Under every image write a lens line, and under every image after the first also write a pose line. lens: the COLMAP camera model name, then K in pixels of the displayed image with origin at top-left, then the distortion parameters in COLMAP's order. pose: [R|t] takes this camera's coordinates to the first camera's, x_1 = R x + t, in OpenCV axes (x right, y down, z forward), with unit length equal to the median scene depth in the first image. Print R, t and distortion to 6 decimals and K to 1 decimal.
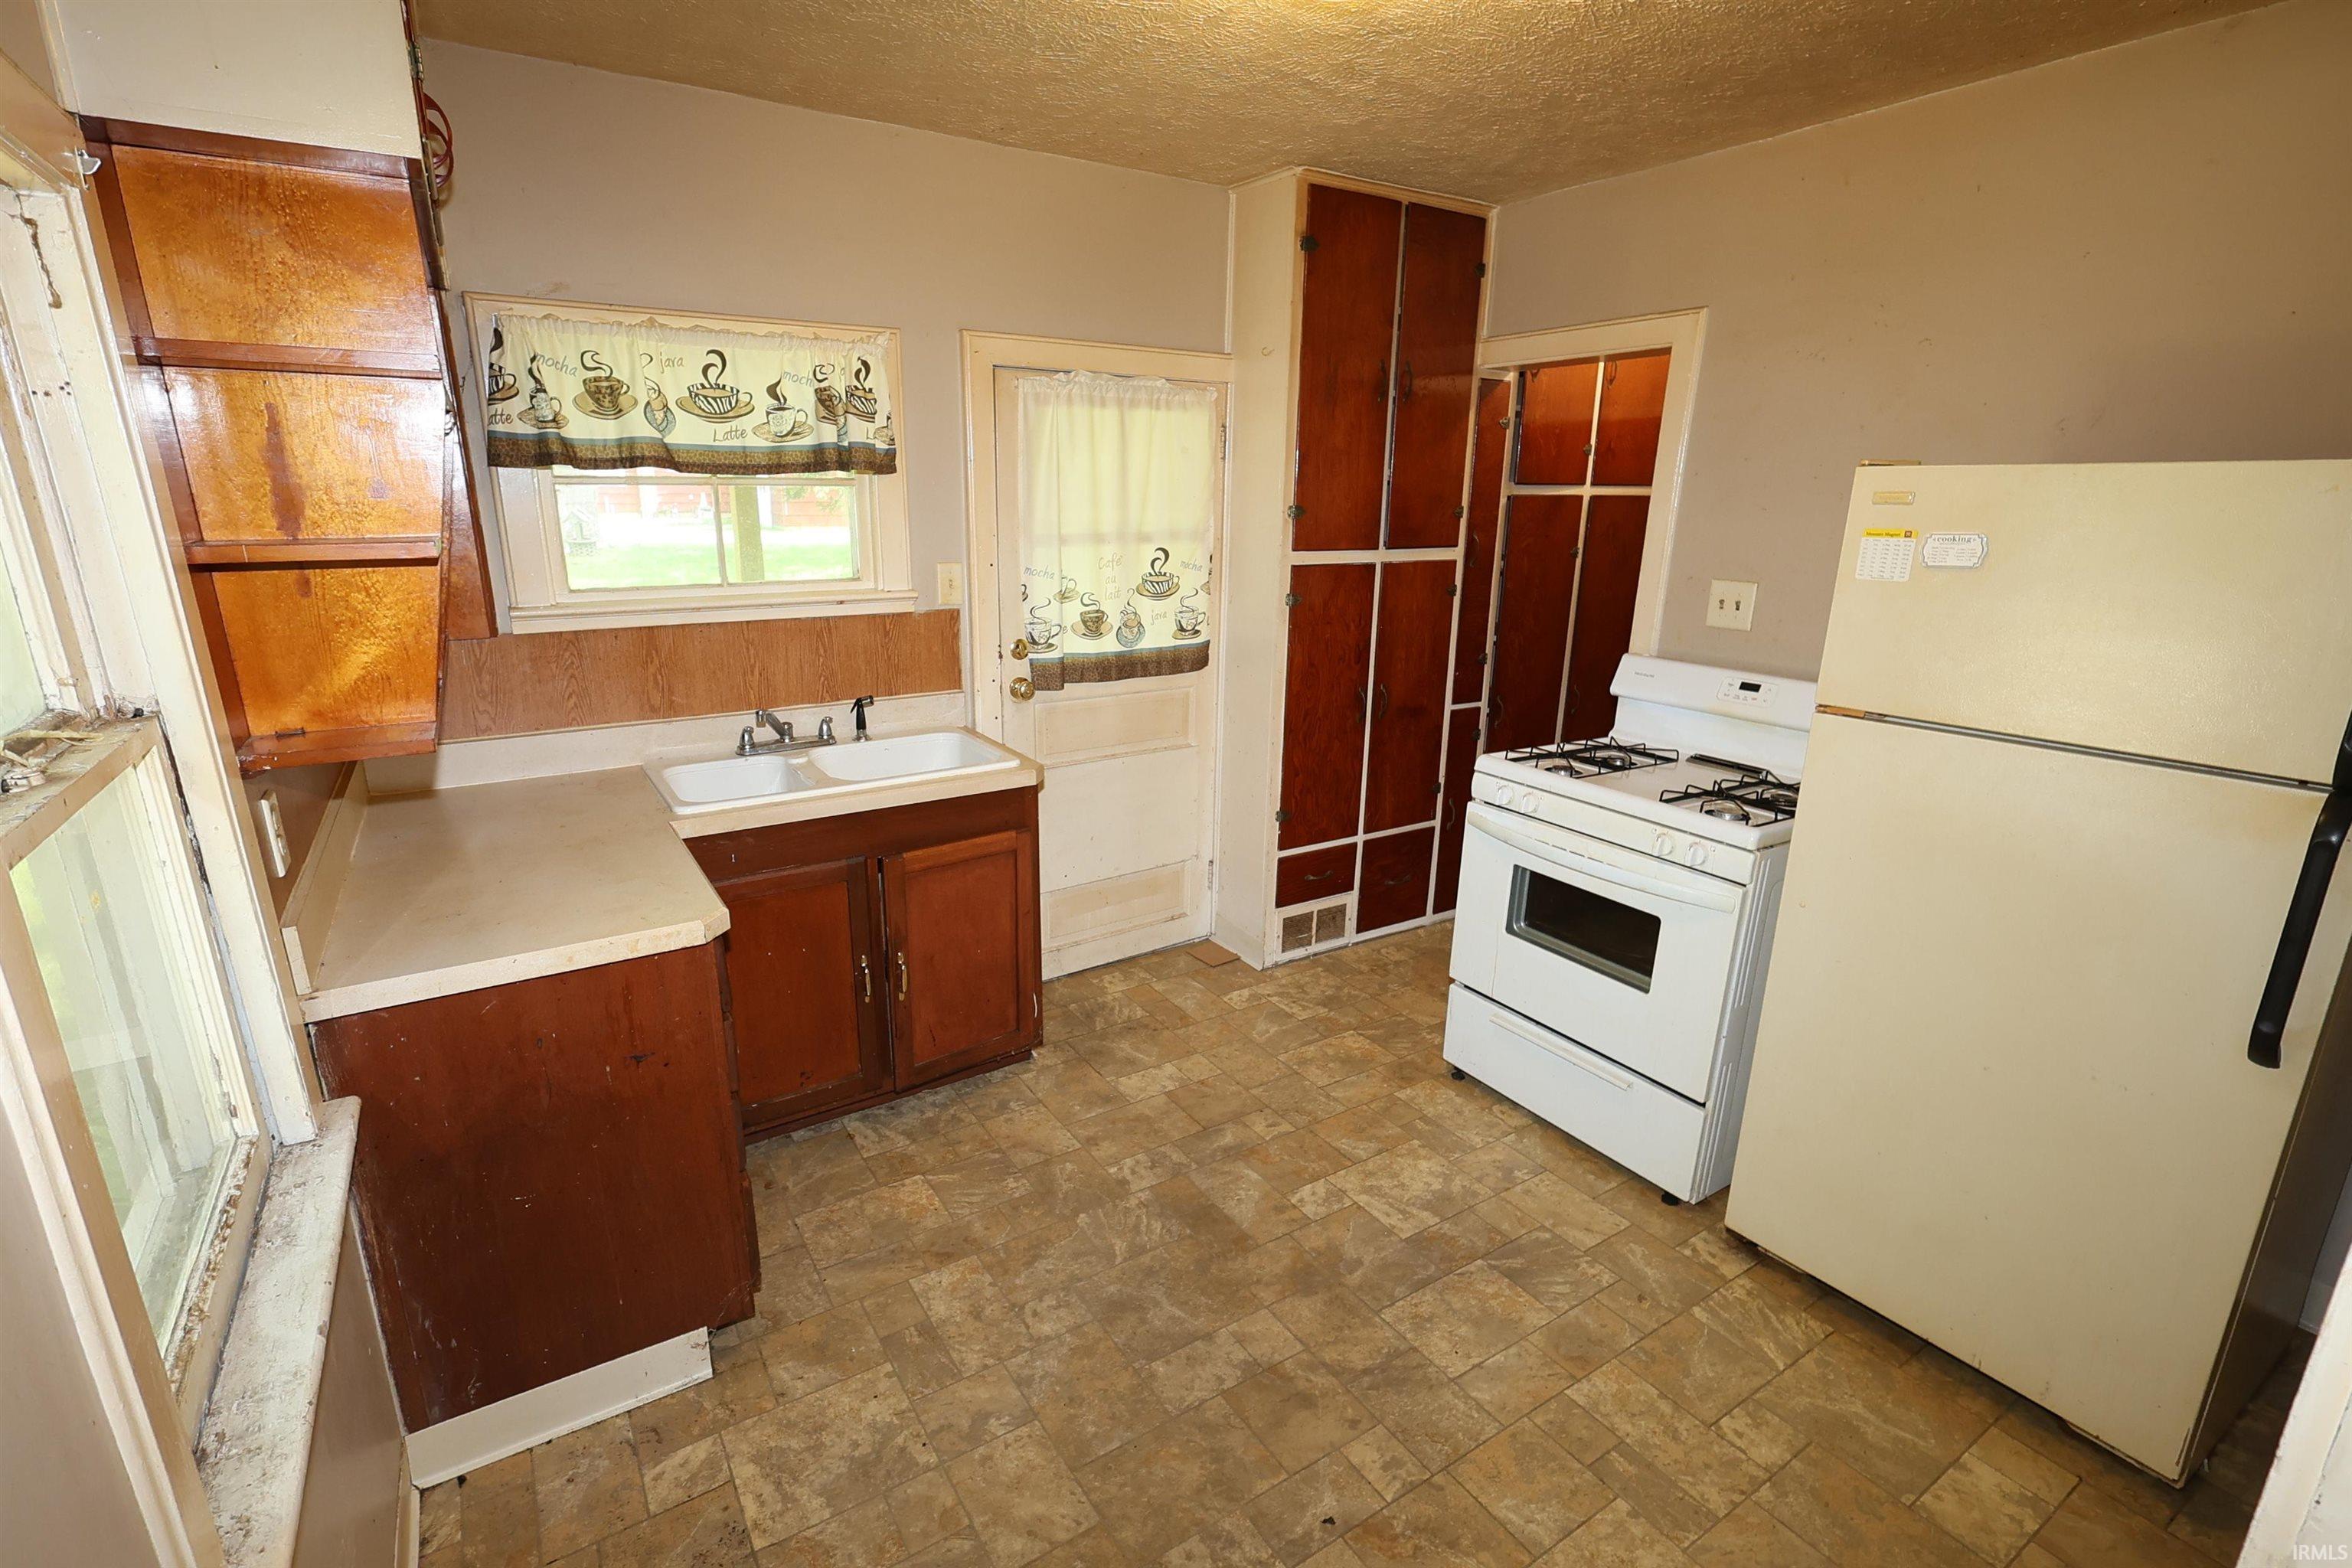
lens RADIAL K [[1077.7, 0, 1175.7], [0, 1077.7, 789.7], [0, 0, 1]] dist [-0.000620, 0.000008]
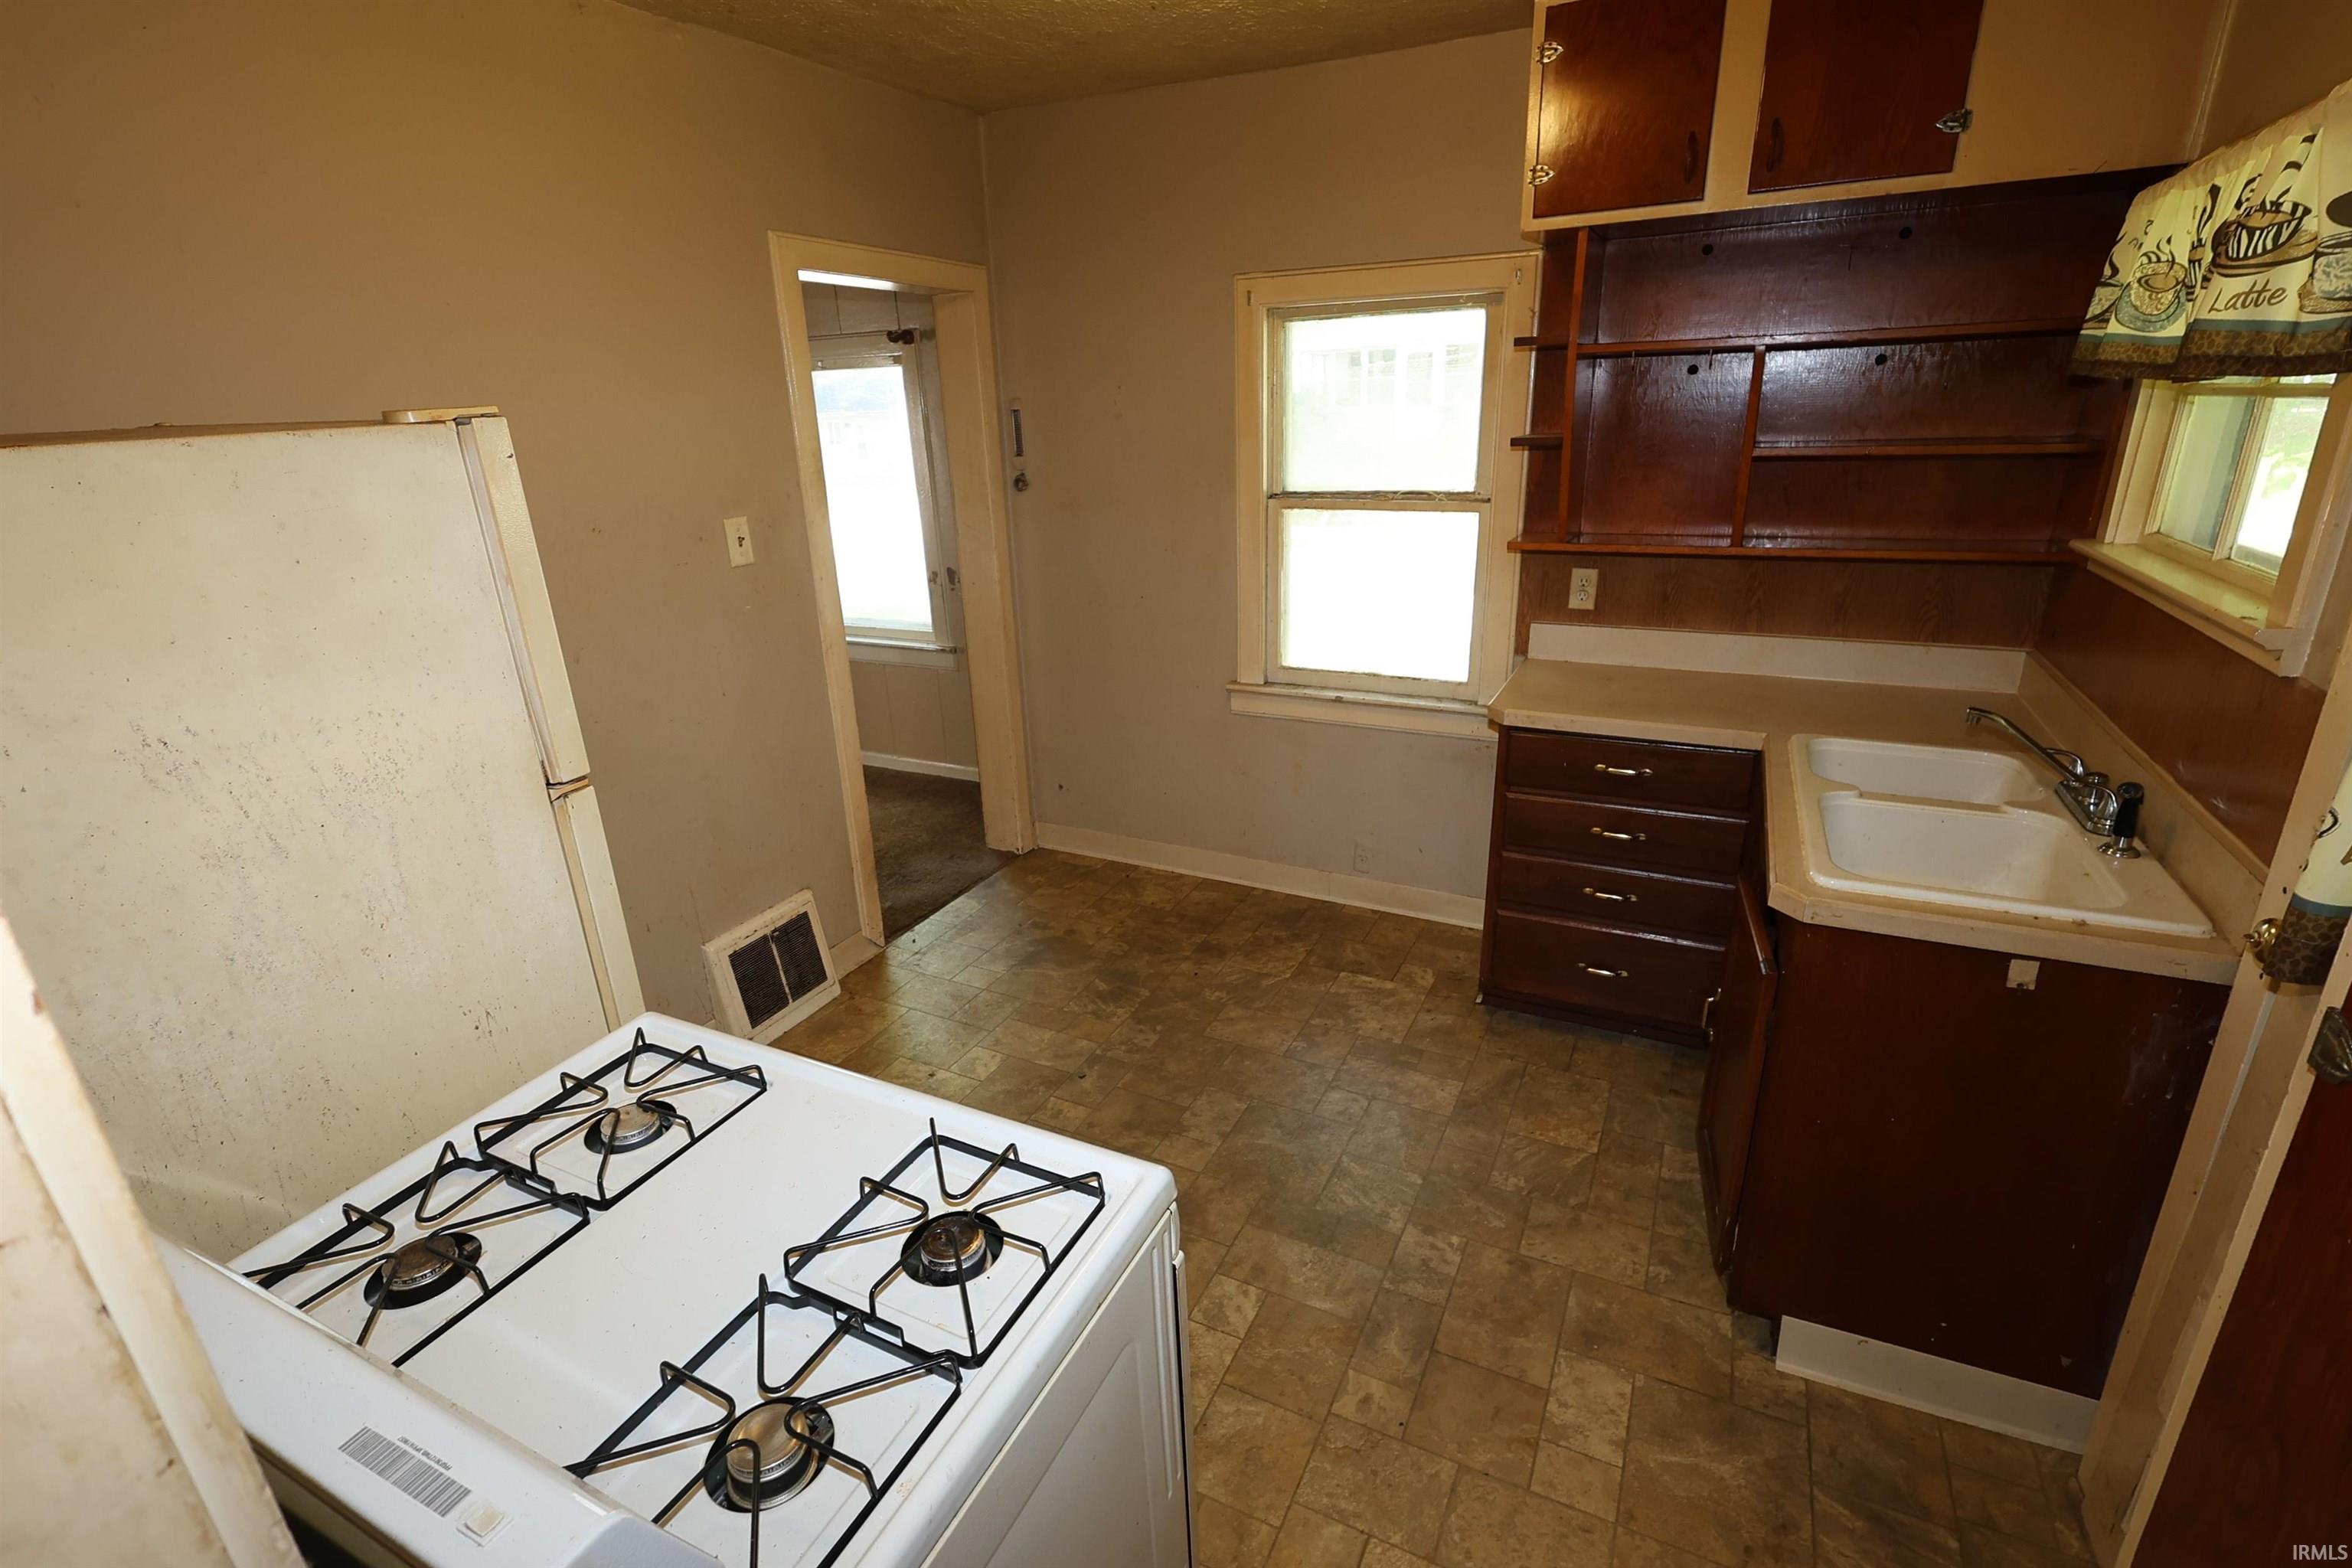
lens RADIAL K [[1077.7, 0, 1179.4], [0, 1077.7, 785.4], [0, 0, 1]] dist [-0.000620, 0.000008]
pose [[-0.856231, 0.188114, -0.481125, 0.489123], [-0.123193, 0.830120, 0.543806, -0.395005], [0.501689, 0.524895, -0.687600, 1.344436]]
